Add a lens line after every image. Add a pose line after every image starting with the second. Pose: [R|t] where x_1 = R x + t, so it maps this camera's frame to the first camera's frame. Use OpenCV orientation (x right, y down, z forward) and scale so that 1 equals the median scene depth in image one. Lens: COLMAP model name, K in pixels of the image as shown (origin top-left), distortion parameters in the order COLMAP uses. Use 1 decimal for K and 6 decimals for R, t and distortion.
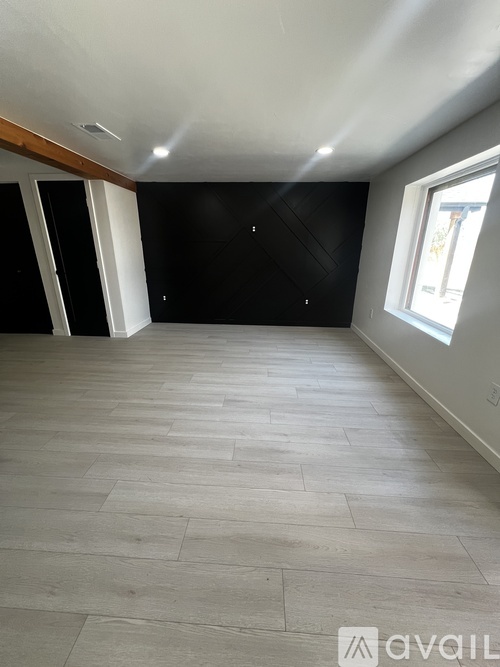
lens RADIAL K [[266.1, 0, 248.8], [0, 266.1, 333.7], [0, 0, 1]] dist [-0.001800, -0.000194]
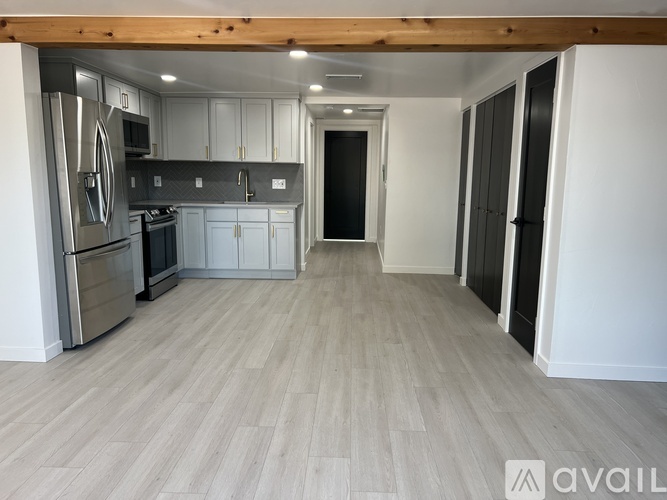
lens RADIAL K [[499.8, 0, 332.7], [0, 499.8, 250.5], [0, 0, 1]] dist [0.031762, -0.030040]
pose [[0.020884, 0.151789, -0.988192, 0.448419], [-0.326425, 0.935277, 0.136763, -0.241636], [0.944992, 0.319714, 0.069080, 0.728179]]
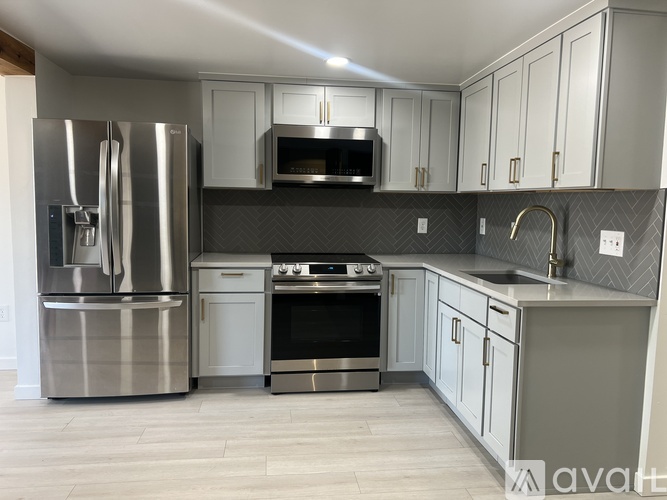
lens RADIAL K [[499.8, 0, 335.8], [0, 499.8, 249.4], [0, 0, 1]] dist [0.031762, -0.030040]
pose [[-0.980222, -0.002931, -0.197878, -1.181638], [-0.081842, 0.916384, 0.391844, -0.433889], [0.180183, 0.400289, -0.898500, 1.277383]]
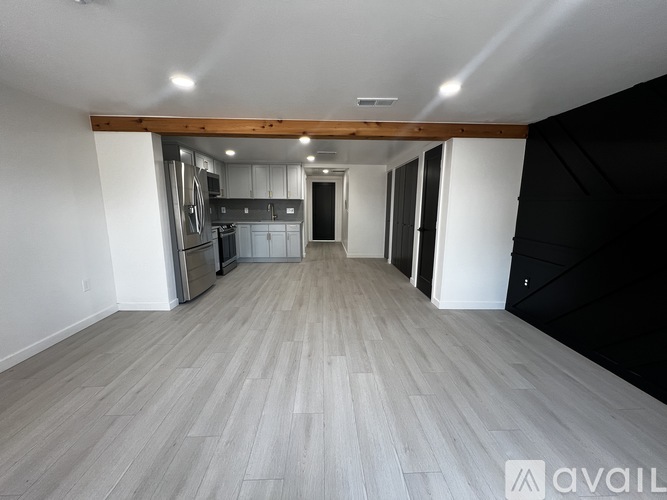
lens RADIAL K [[265.6, 0, 333.3], [0, 265.6, 251.6], [0, 0, 1]] dist [-0.007506, 0.000227]
pose [[0.100608, 0.170230, -0.980255, 0.433713], [-0.319632, 0.938556, 0.130183, -0.218023], [0.942185, 0.300224, 0.148837, 0.668271]]
